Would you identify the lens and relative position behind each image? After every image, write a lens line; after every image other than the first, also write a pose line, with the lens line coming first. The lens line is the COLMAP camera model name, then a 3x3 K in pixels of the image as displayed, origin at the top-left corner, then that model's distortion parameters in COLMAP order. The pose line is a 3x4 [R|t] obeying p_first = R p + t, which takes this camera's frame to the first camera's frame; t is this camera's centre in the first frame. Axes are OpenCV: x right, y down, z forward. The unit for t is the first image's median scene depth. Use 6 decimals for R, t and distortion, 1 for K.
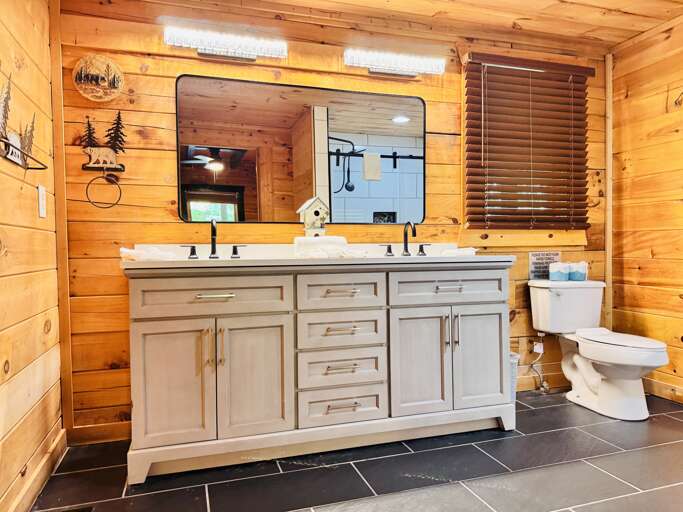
lens RADIAL K [[479.9, 0, 341.0], [0, 479.9, 258.2], [0, 0, 1]] dist [0.025230, -0.034520]
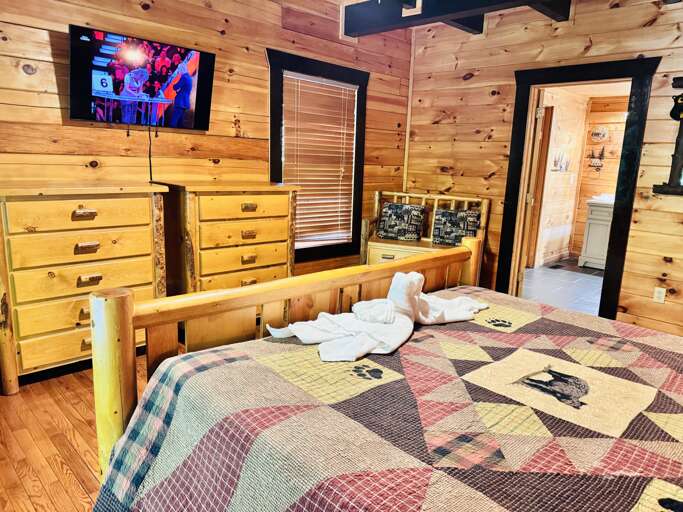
lens RADIAL K [[479.9, 0, 341.8], [0, 479.9, 255.6], [0, 0, 1]] dist [0.025230, -0.034520]
pose [[0.440583, 0.215247, -0.871525, 1.460140], [-0.062918, 0.975846, 0.209204, -0.171805], [0.895504, -0.037337, 0.443484, -1.646954]]
